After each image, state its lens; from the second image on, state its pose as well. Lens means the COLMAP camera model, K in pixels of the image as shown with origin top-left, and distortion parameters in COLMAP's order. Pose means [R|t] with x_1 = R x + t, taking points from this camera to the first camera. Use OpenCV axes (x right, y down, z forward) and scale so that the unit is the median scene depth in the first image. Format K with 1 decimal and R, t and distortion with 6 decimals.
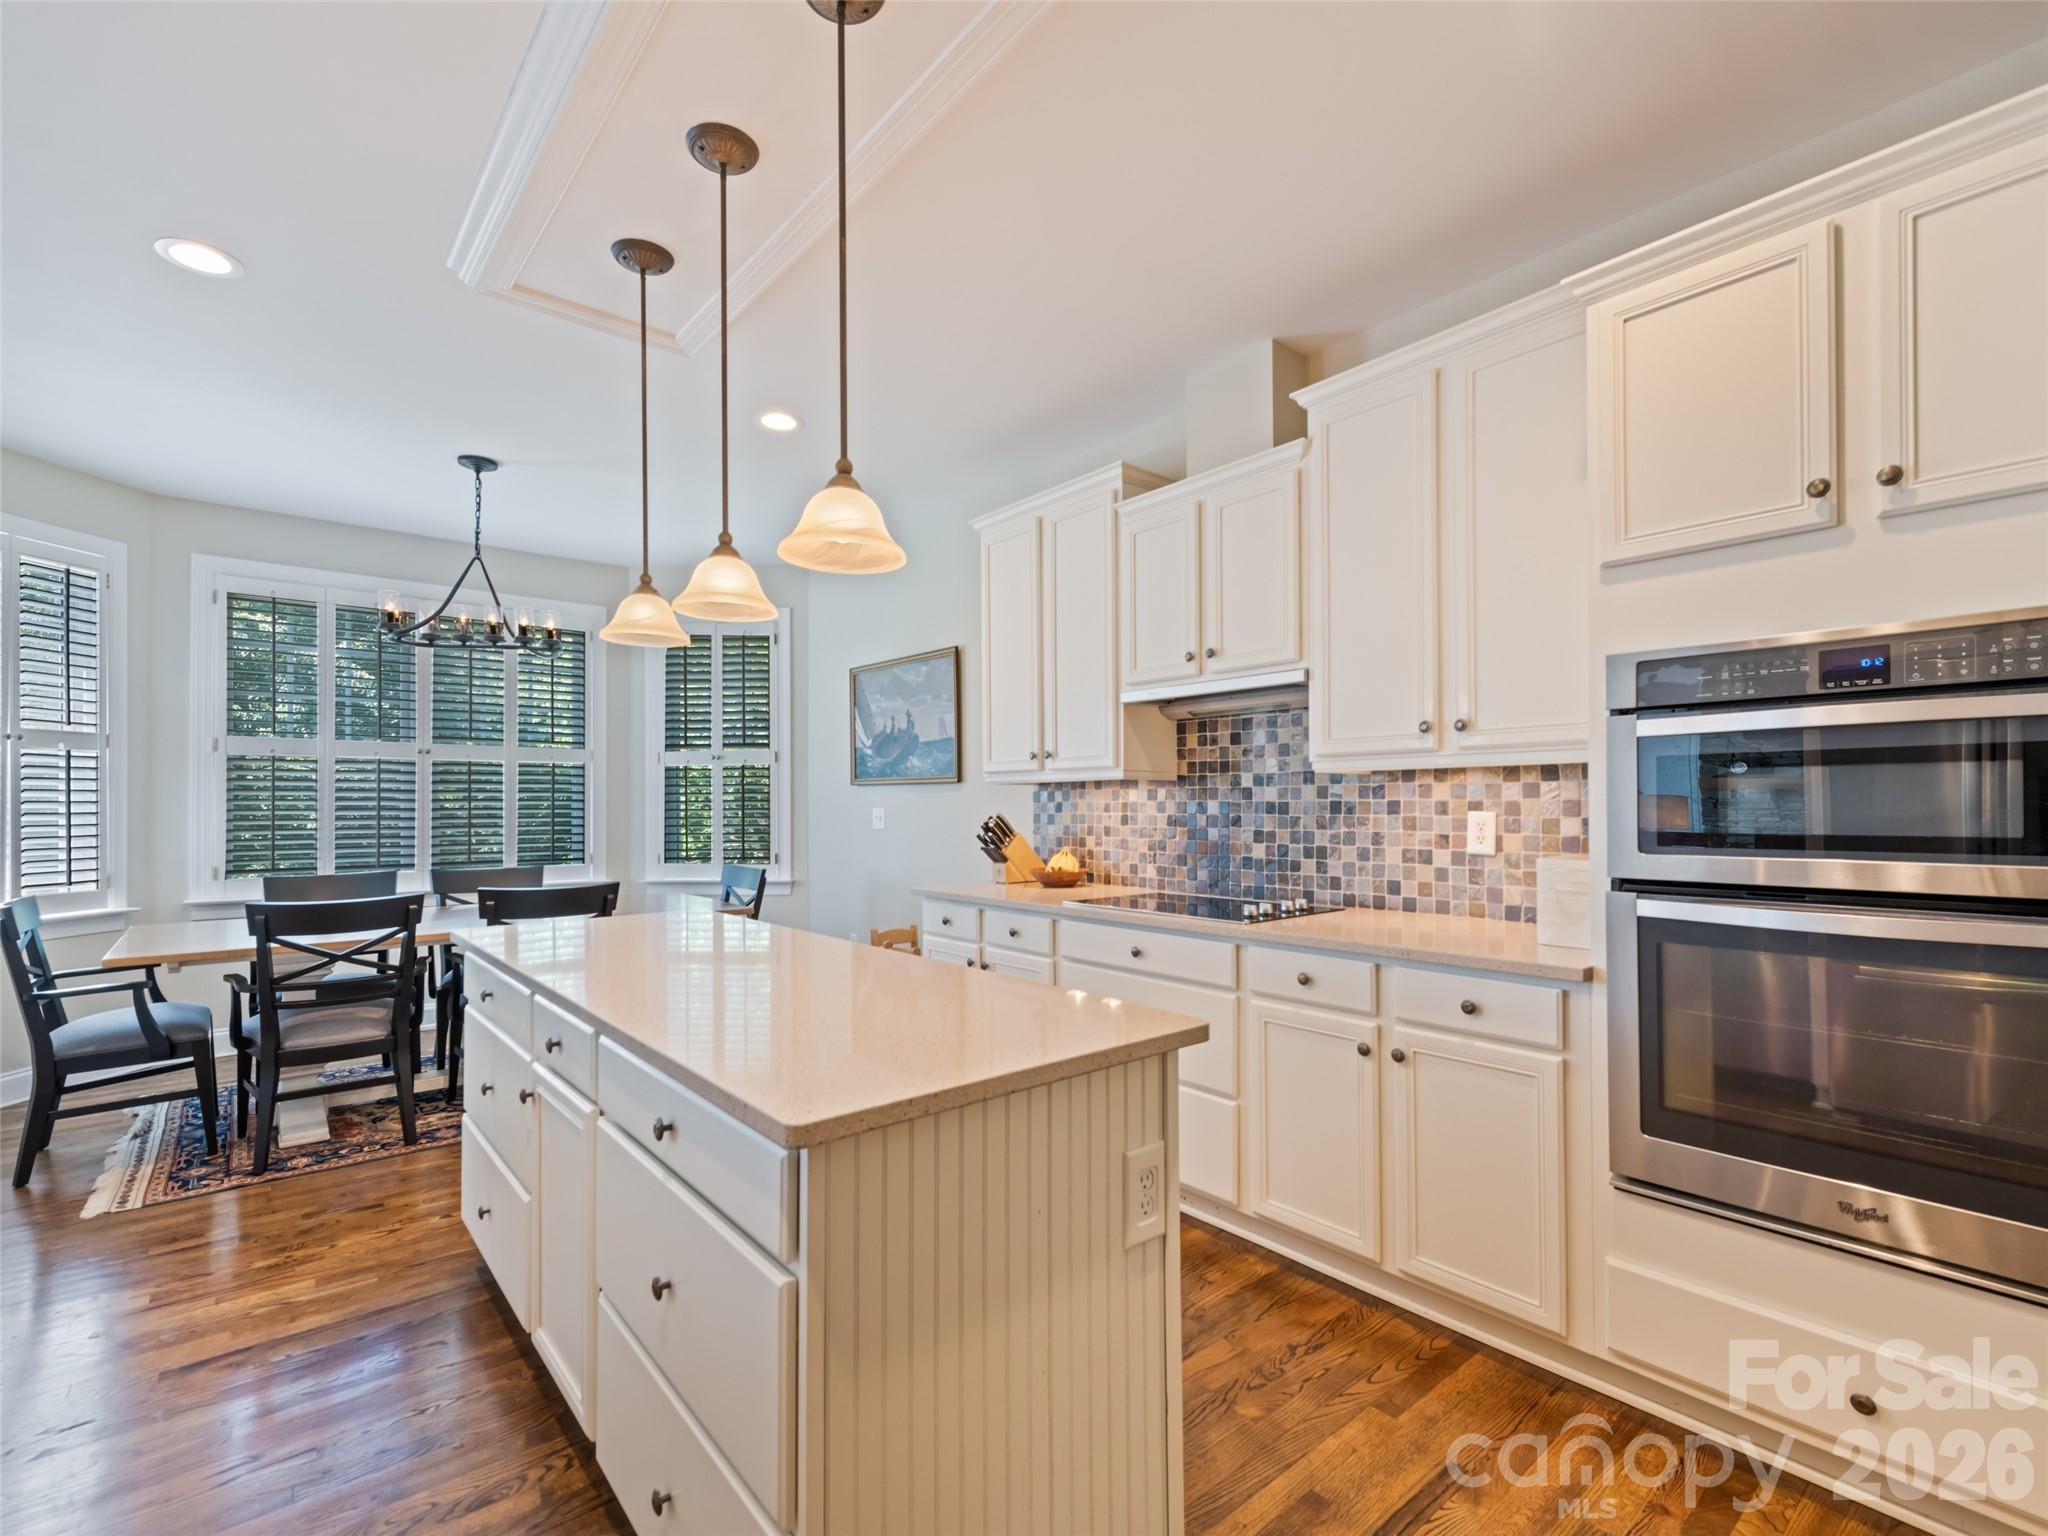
lens RADIAL K [[947.3, 0, 996.1], [0, 947.3, 794.8], [0, 0, 1]] dist [0.024824, 0.000201]
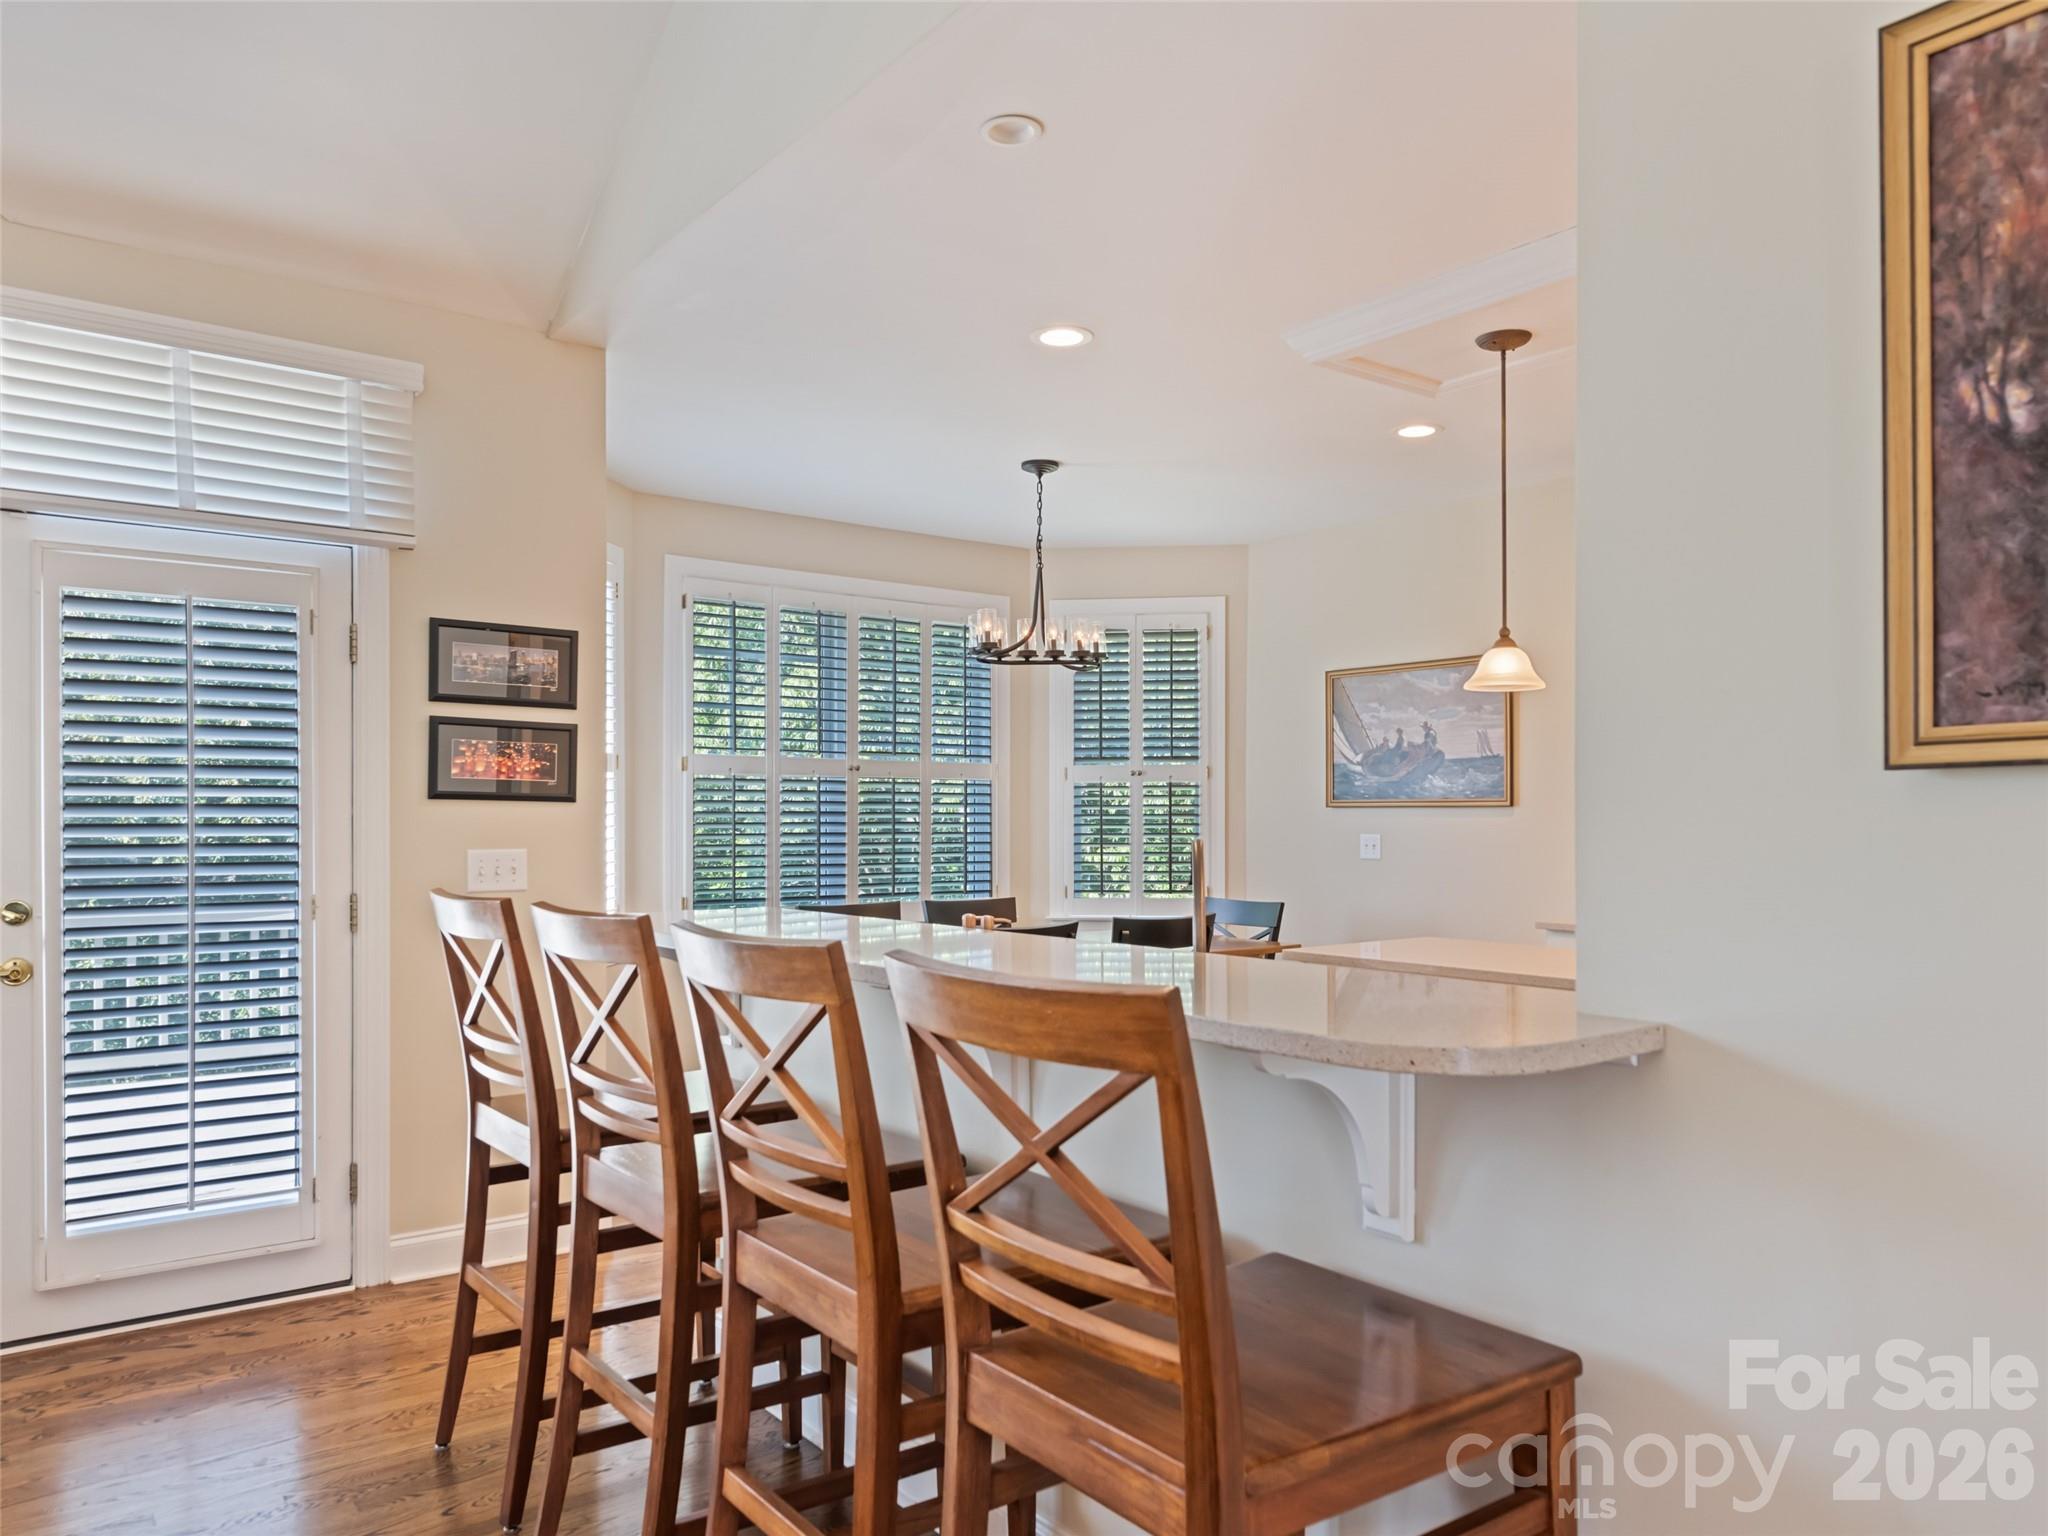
lens RADIAL K [[1410.4, 0, 1011.7], [0, 1410.4, 816.6], [0, 0, 1]] dist [0.010172, 0.001301]
pose [[0.999055, 0.004737, -0.043209, -0.604637], [-0.004437, 0.999965, 0.007033, -0.014743], [0.043241, -0.006834, 0.999041, -0.457961]]
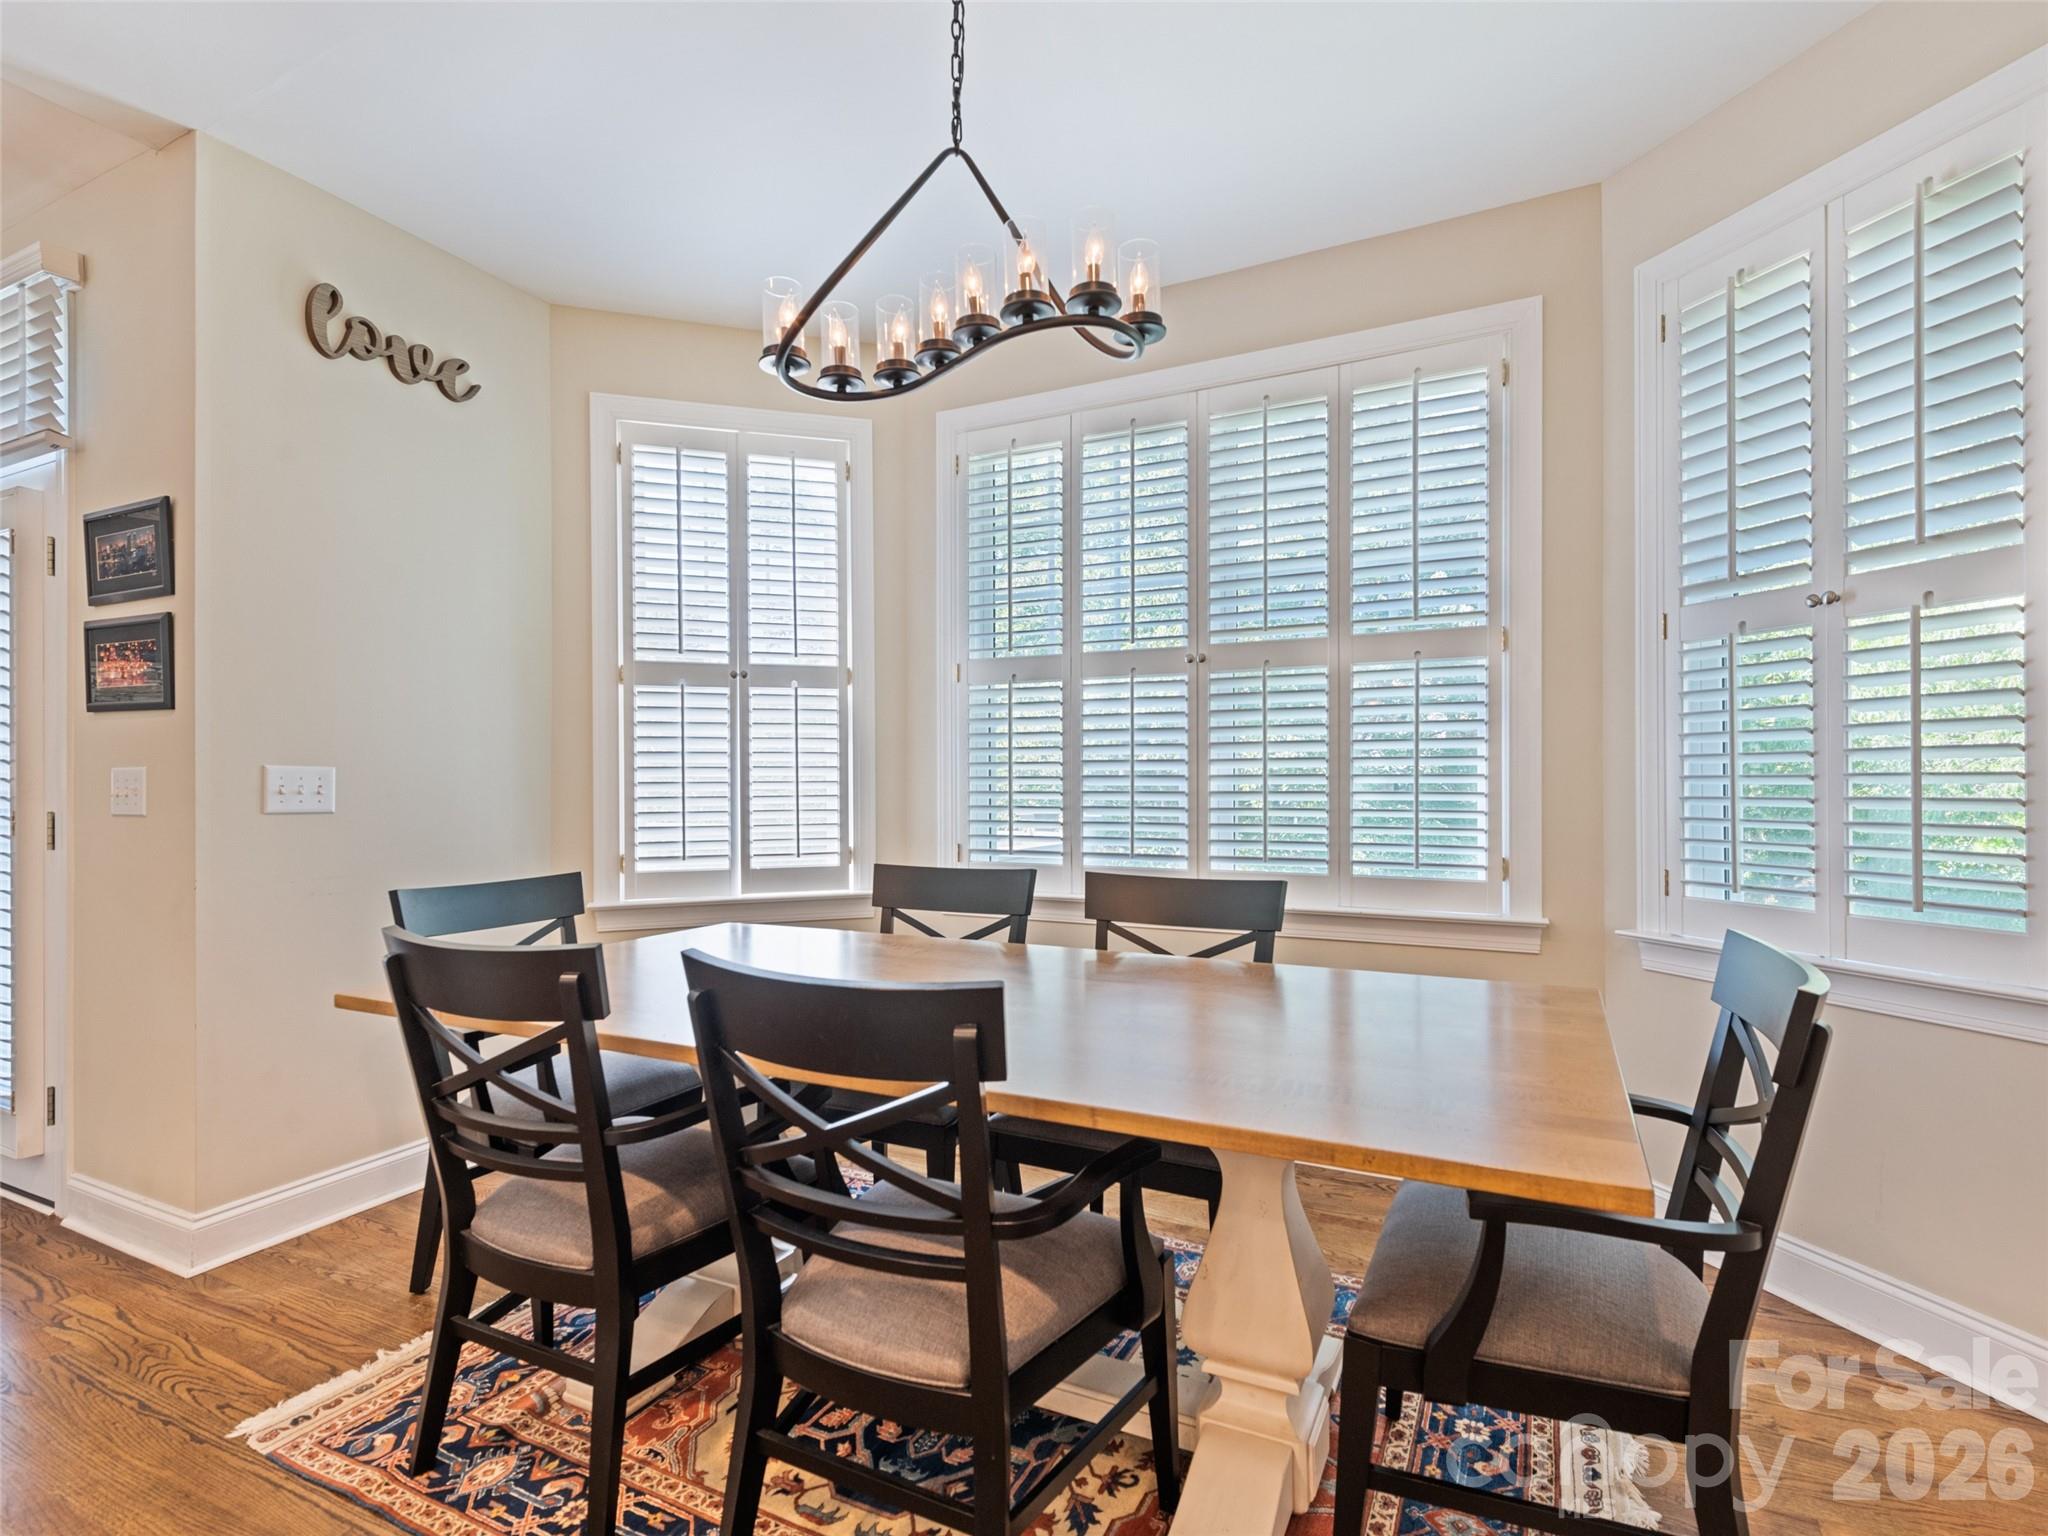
lens RADIAL K [[1004.8, 0, 1035.6], [0, 1004.8, 779.7], [0, 0, 1]] dist [0.009433, -0.005094]
pose [[0.411662, -0.006227, -0.911315, -0.147123], [0.010634, 0.999941, -0.002029, 0.040074], [0.911275, -0.008856, 0.411704, 0.992626]]
